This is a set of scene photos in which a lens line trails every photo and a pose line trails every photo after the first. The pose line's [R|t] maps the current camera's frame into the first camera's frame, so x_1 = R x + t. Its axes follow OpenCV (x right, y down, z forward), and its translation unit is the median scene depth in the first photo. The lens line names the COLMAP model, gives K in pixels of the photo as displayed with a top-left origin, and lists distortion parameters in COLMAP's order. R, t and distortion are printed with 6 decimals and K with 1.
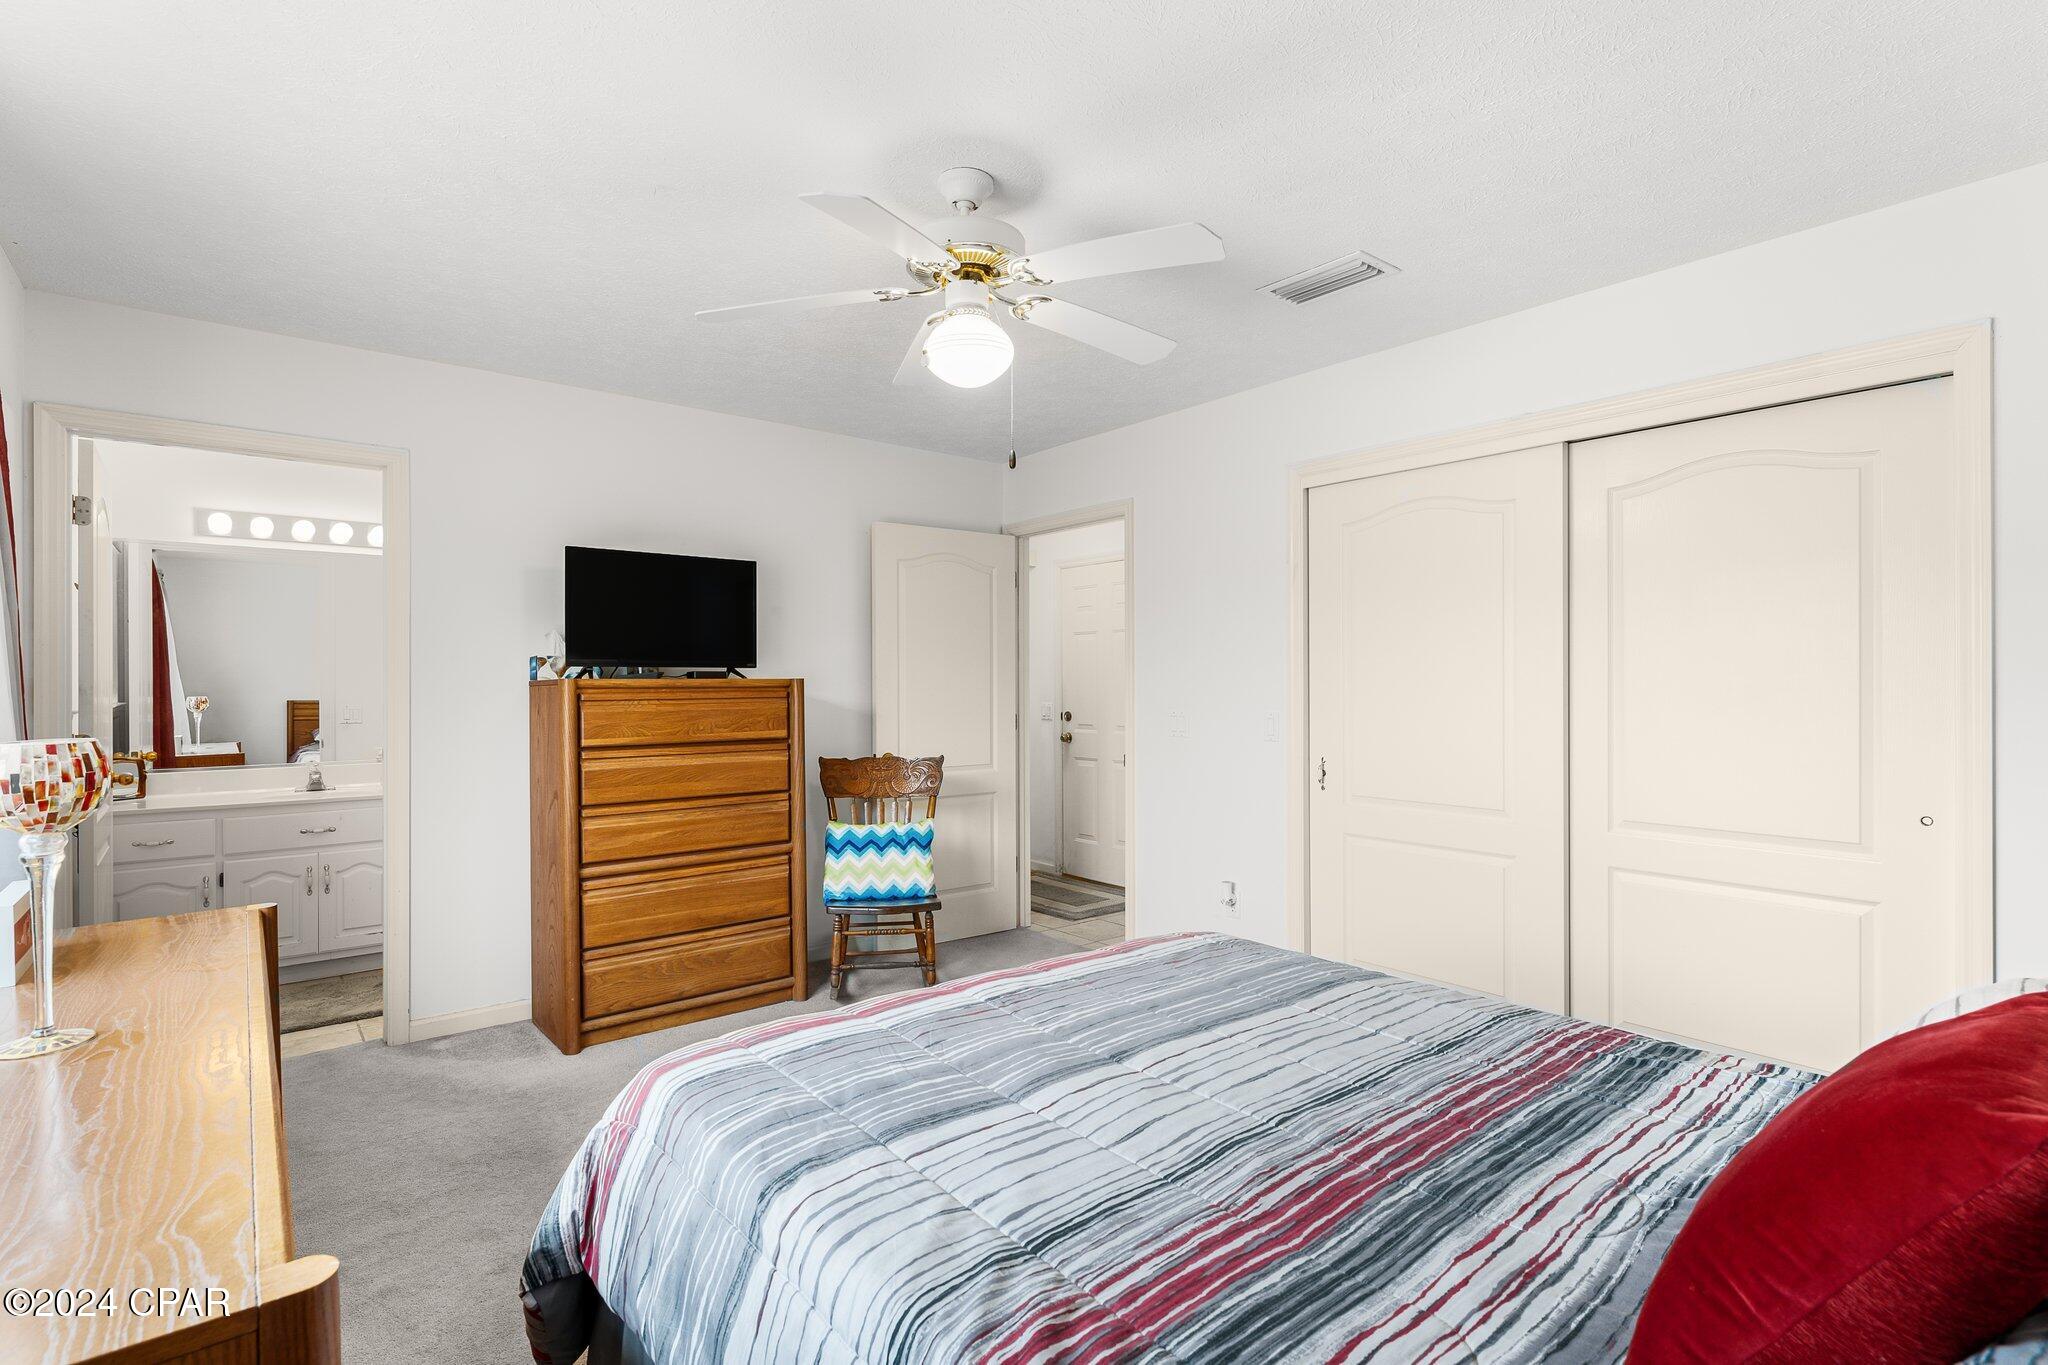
lens RADIAL K [[976.0, 0, 1018.7], [0, 976.0, 683.1], [0, 0, 1]] dist [-0.002216, -0.000139]
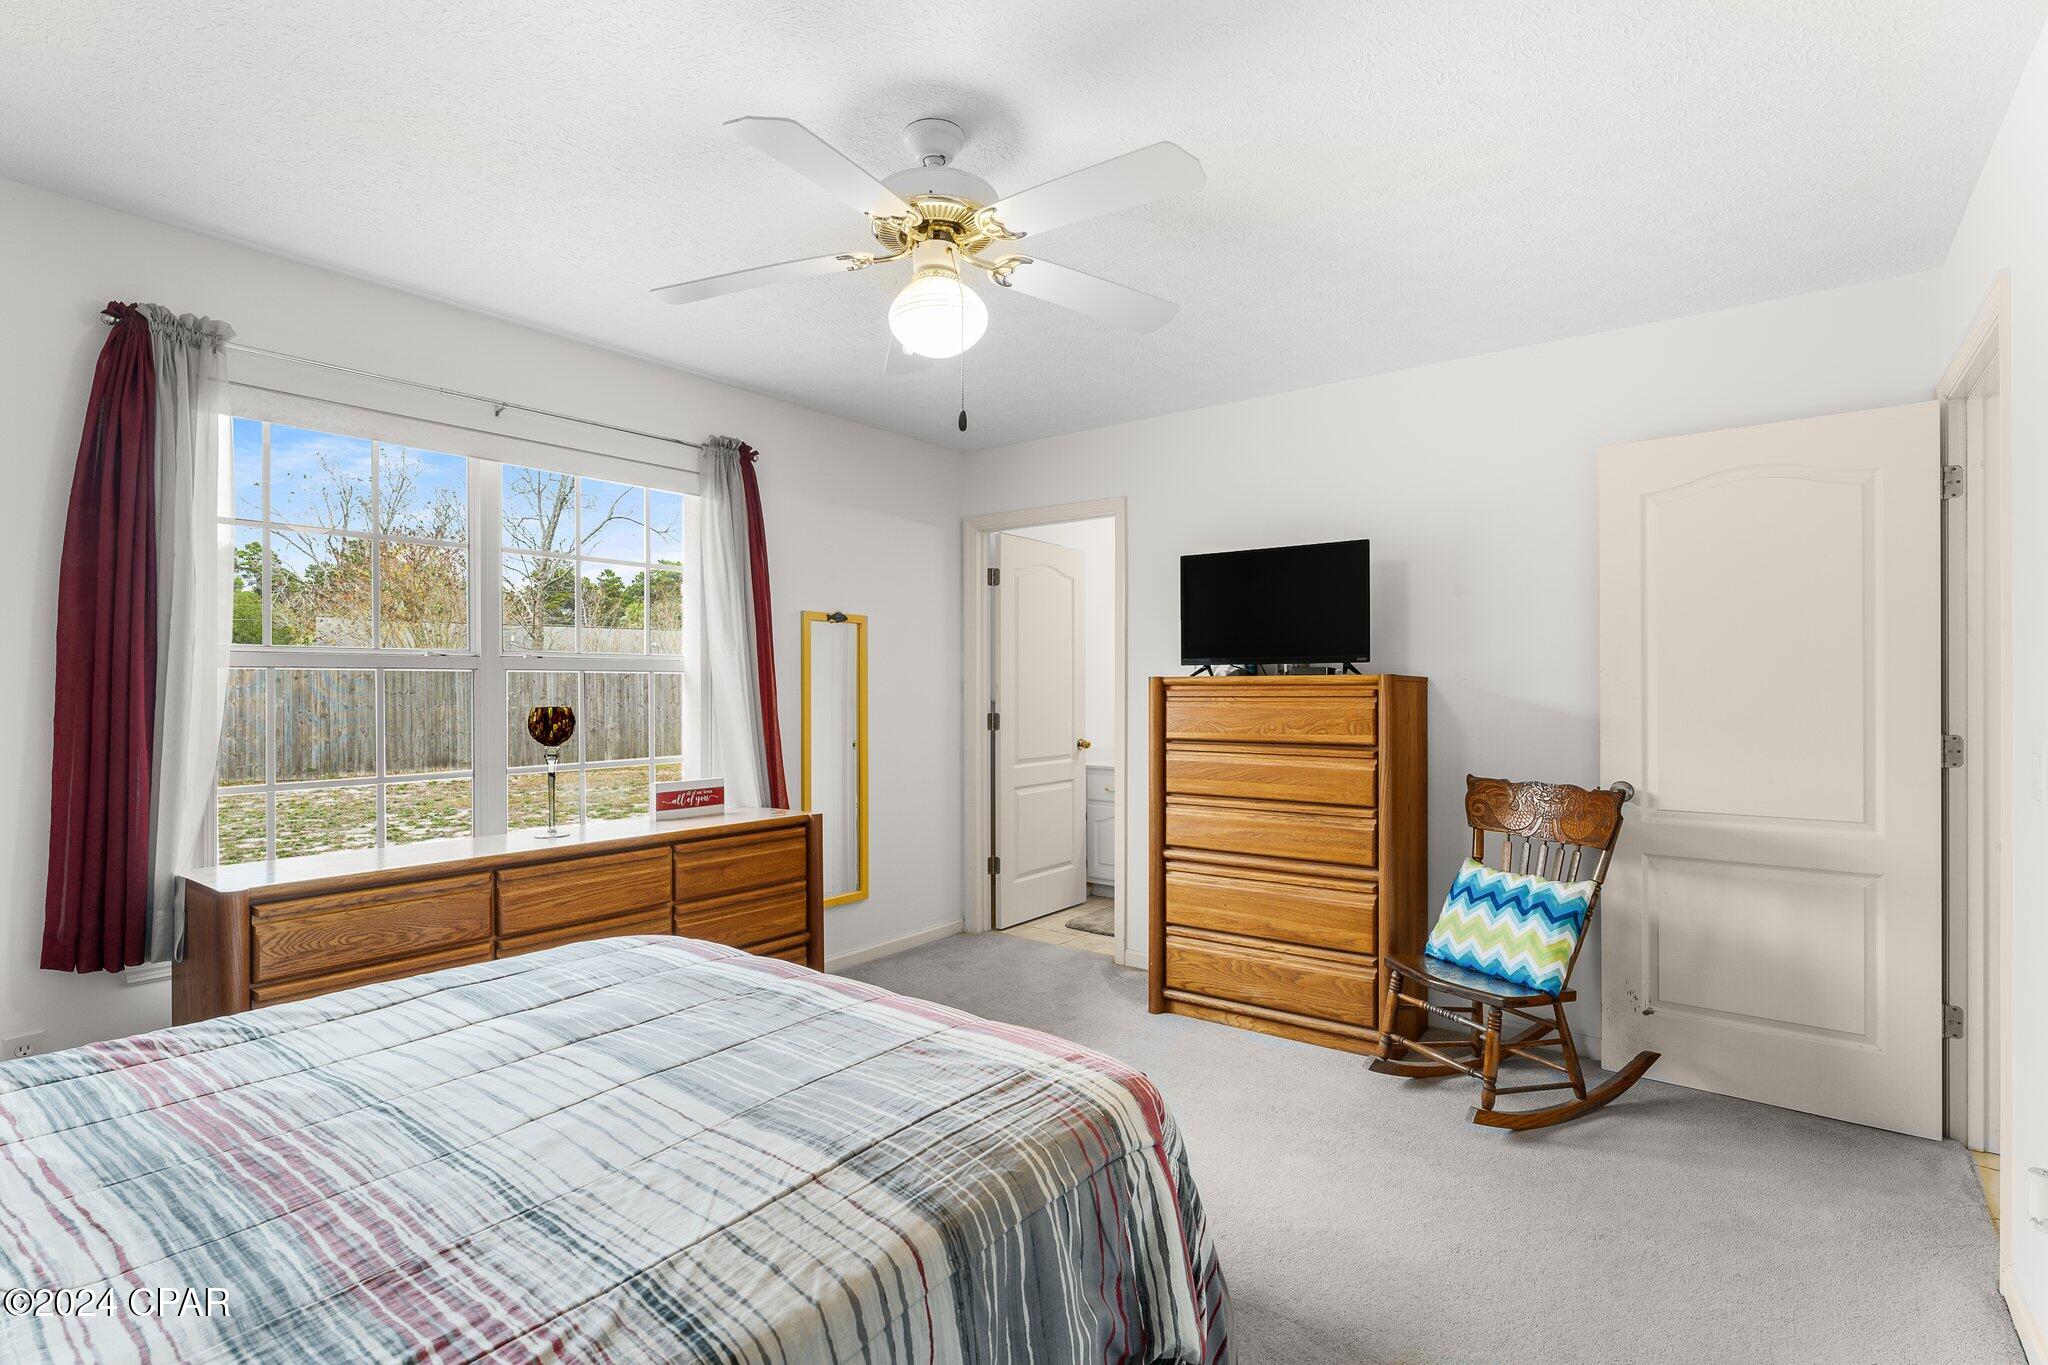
lens RADIAL K [[976.0, 0, 1018.7], [0, 976.0, 683.1], [0, 0, 1]] dist [-0.002216, -0.000139]
pose [[0.234333, -0.001438, -0.972155, 0.538270], [0.002824, 0.999996, -0.000798, 0.002916], [0.972152, -0.002559, 0.234336, 0.536504]]
